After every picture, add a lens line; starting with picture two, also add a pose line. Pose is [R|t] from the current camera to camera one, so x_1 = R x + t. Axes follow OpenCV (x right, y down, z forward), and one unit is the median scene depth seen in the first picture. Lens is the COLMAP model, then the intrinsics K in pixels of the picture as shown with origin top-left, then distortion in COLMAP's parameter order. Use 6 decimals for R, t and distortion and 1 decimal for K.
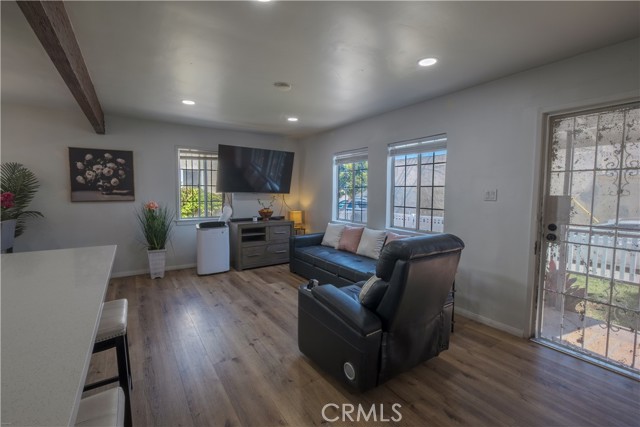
lens RADIAL K [[283.8, 0, 321.6], [0, 283.8, 209.1], [0, 0, 1]] dist [-0.001625, 0.001207]
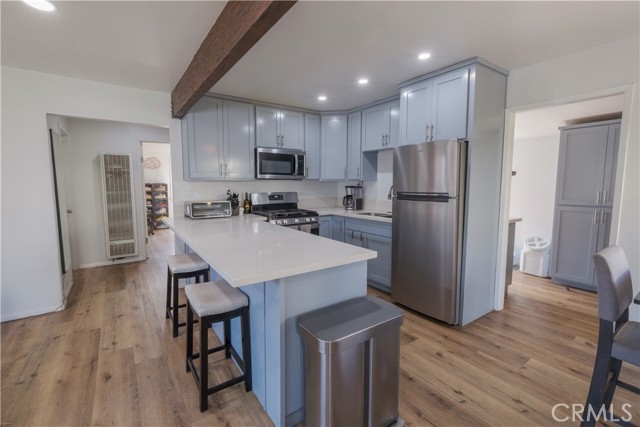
lens RADIAL K [[283.8, 0, 320.4], [0, 283.8, 209.5], [0, 0, 1]] dist [-0.001625, 0.001207]
pose [[-0.999496, -0.003769, -0.031529, -0.468224], [-0.008821, 0.986802, 0.161691, -0.058946], [0.030503, 0.161888, -0.986338, 0.824204]]
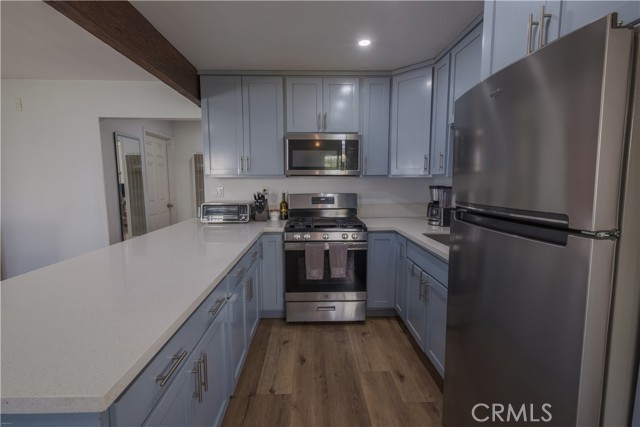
lens RADIAL K [[283.8, 0, 314.1], [0, 283.8, 211.6], [0, 0, 1]] dist [-0.001625, 0.001207]
pose [[-0.846135, -0.064487, 0.529052, -0.727644], [0.030901, 0.985047, 0.169489, -0.034903], [-0.532072, 0.159759, -0.831491, 0.450206]]
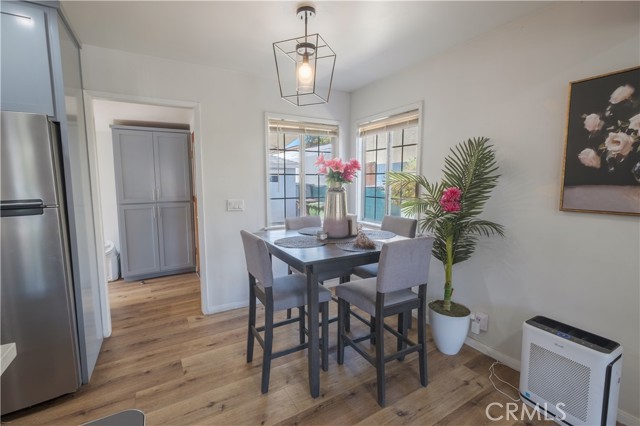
lens RADIAL K [[283.8, 0, 313.3], [0, 283.8, 209.1], [0, 0, 1]] dist [-0.001625, 0.001207]
pose [[-0.064411, 0.094678, -0.993422, -0.400367], [-0.061884, 0.993194, 0.098669, -0.045205], [0.996003, 0.067833, -0.058114, 0.612485]]
